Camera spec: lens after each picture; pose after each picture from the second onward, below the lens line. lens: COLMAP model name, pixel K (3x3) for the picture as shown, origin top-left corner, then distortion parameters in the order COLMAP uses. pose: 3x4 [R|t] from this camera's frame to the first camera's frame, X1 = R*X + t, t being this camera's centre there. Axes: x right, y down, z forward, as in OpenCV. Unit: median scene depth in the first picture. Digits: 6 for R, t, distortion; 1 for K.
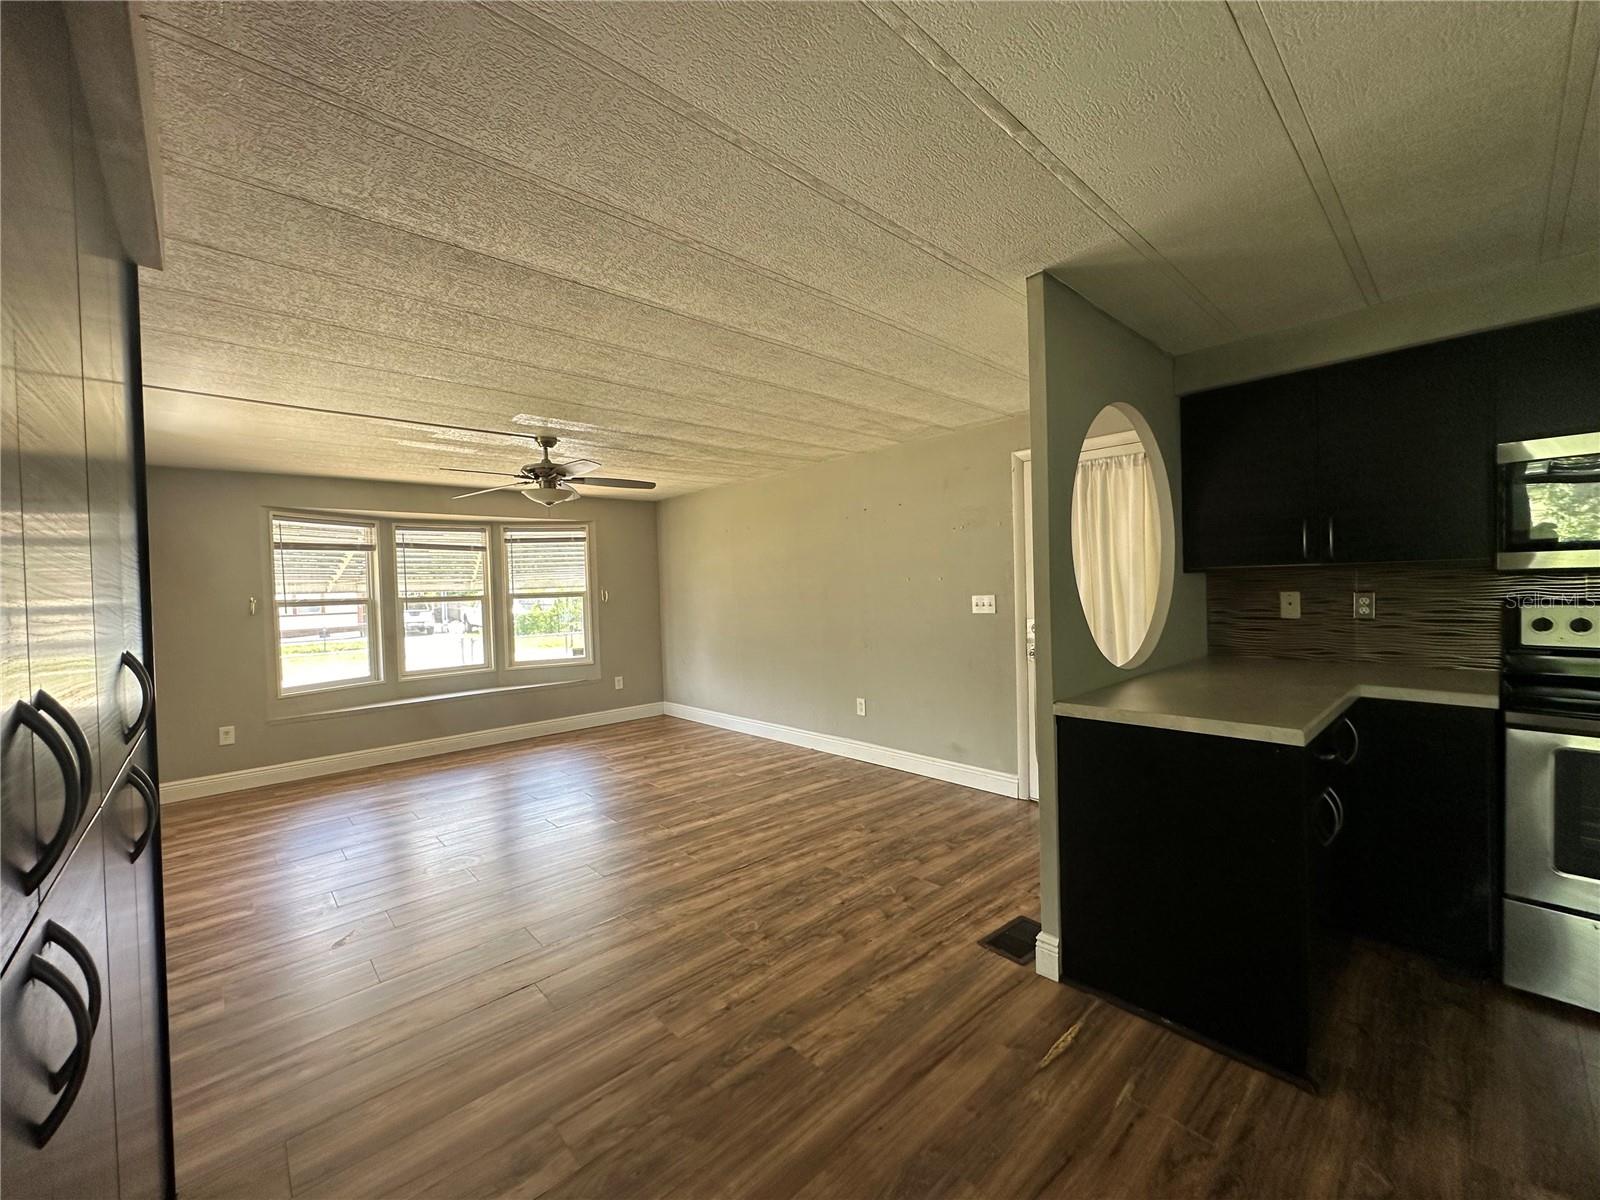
lens RADIAL K [[637.2, 0, 801.1], [0, 637.2, 597.4], [0, 0, 1]] dist [0.000079, 0.000463]
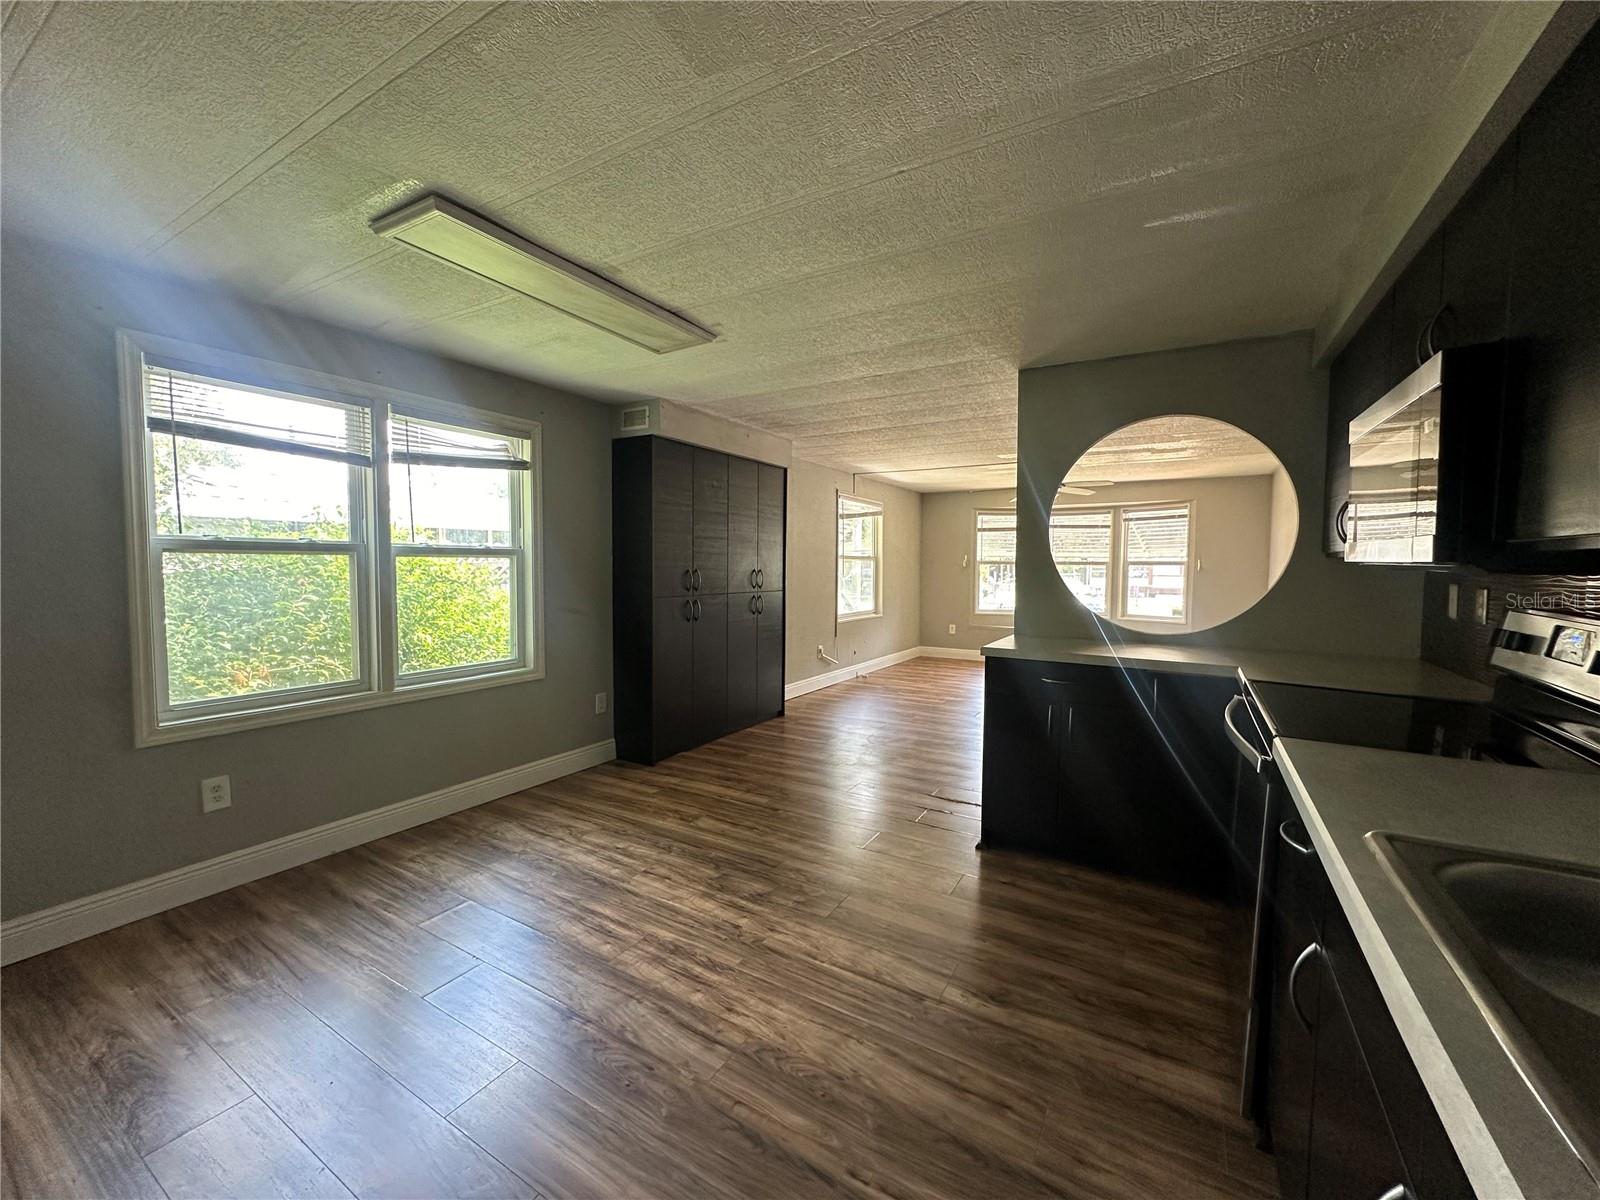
lens RADIAL K [[646.1, 0, 799.9], [0, 646.1, 596.5], [0, 0, 1]] dist [-0.001012, 0.000159]
pose [[0.278749, 0.082464, -0.956817, 0.980217], [-0.031410, 0.996556, 0.076738, -0.022474], [0.959850, 0.008663, 0.280379, -0.000604]]
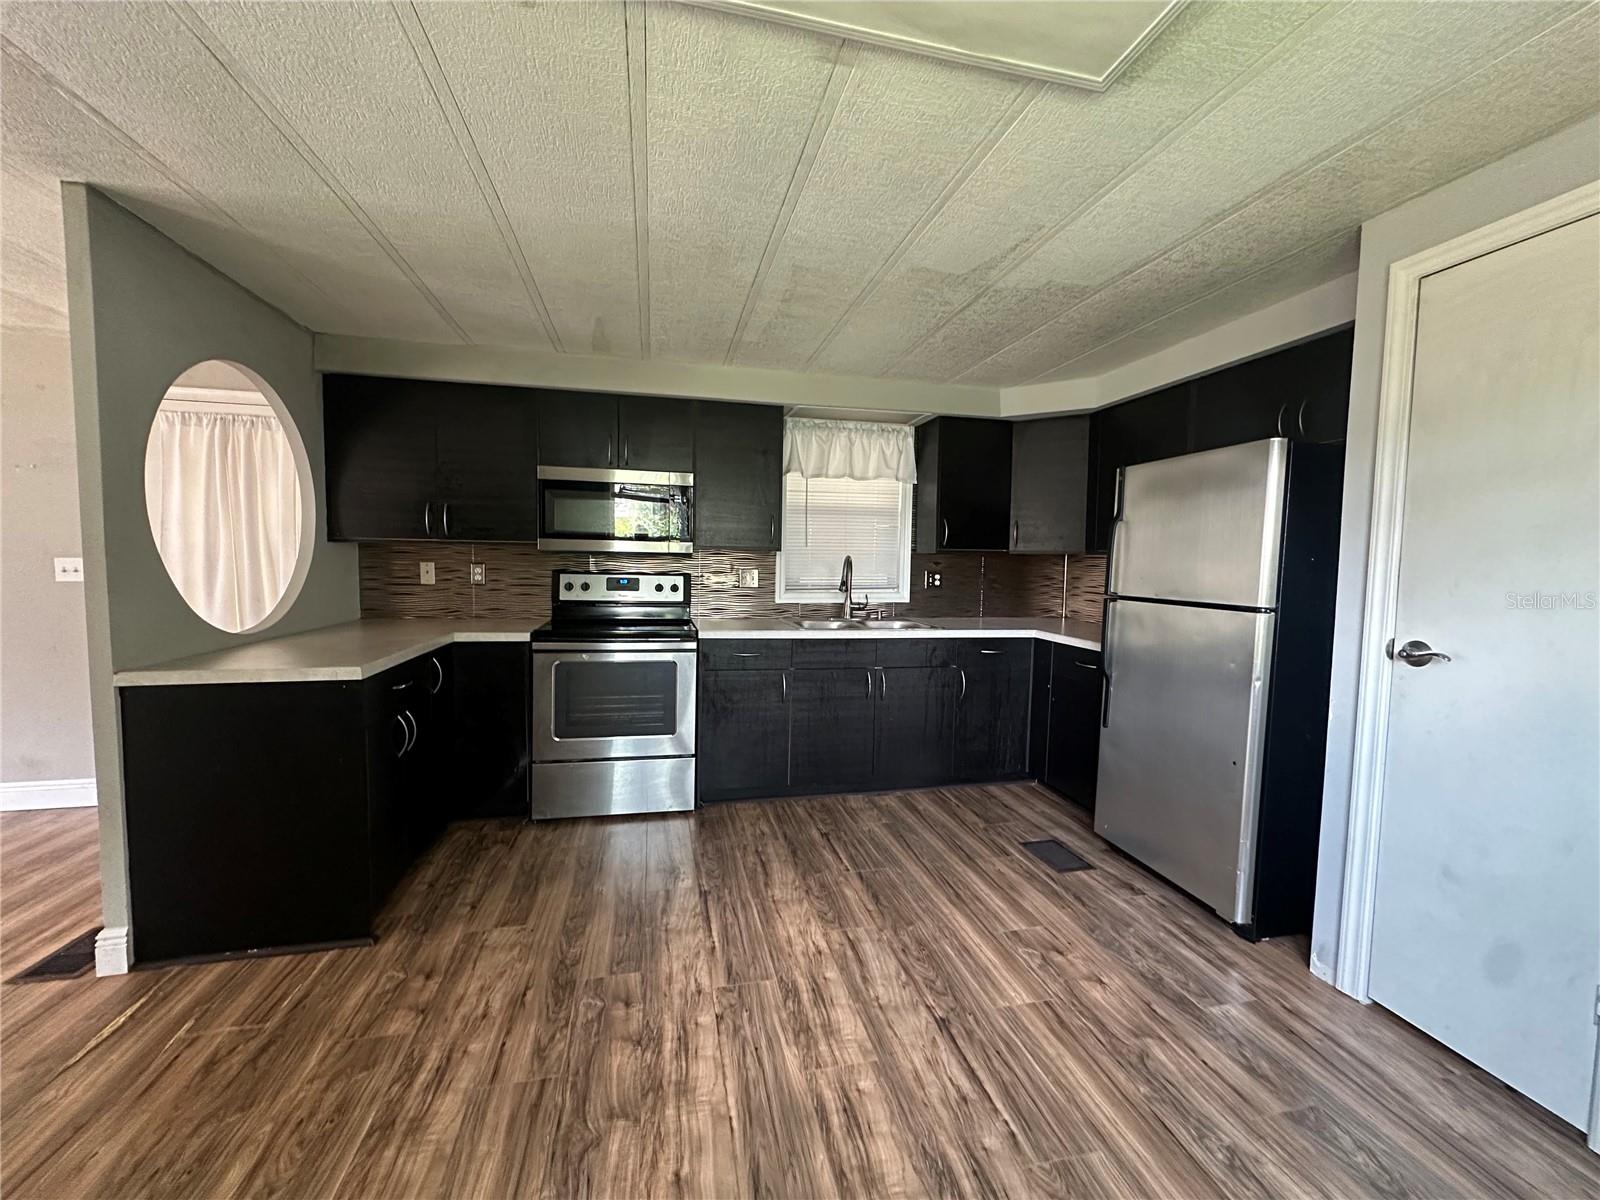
lens RADIAL K [[637.2, 0, 801.1], [0, 637.2, 597.4], [0, 0, 1]] dist [0.000079, 0.000463]
pose [[0.495388, -0.019422, 0.868454, 0.050344], [-0.015396, 0.999397, 0.031133, 0.006804], [-0.868535, -0.028794, 0.494790, -0.159644]]
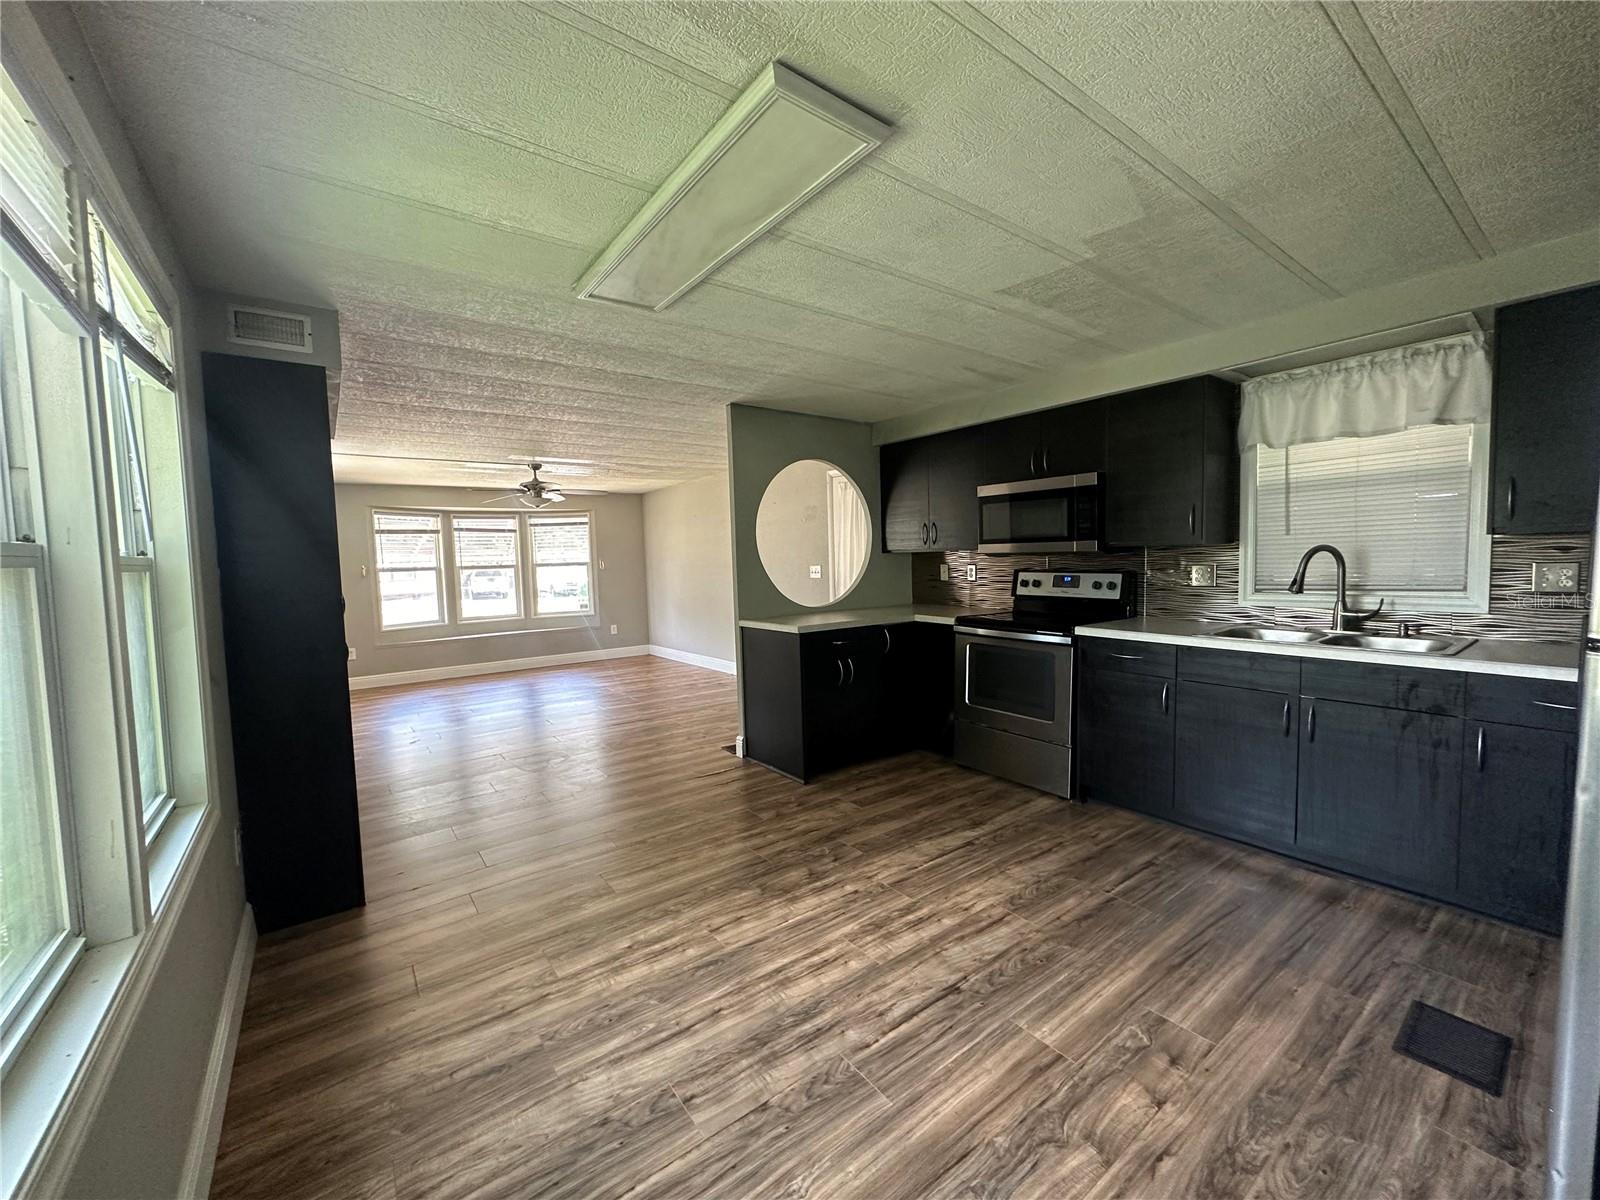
lens RADIAL K [[641.4, 0, 807.6], [0, 641.4, 597.8], [0, 0, 1]] dist [-0.000553, 0.000152]
pose [[0.995157, 0.008125, -0.097958, 0.431484], [-0.003343, 0.998799, 0.048880, -0.002232], [0.098238, -0.048316, 0.993989, -0.526171]]
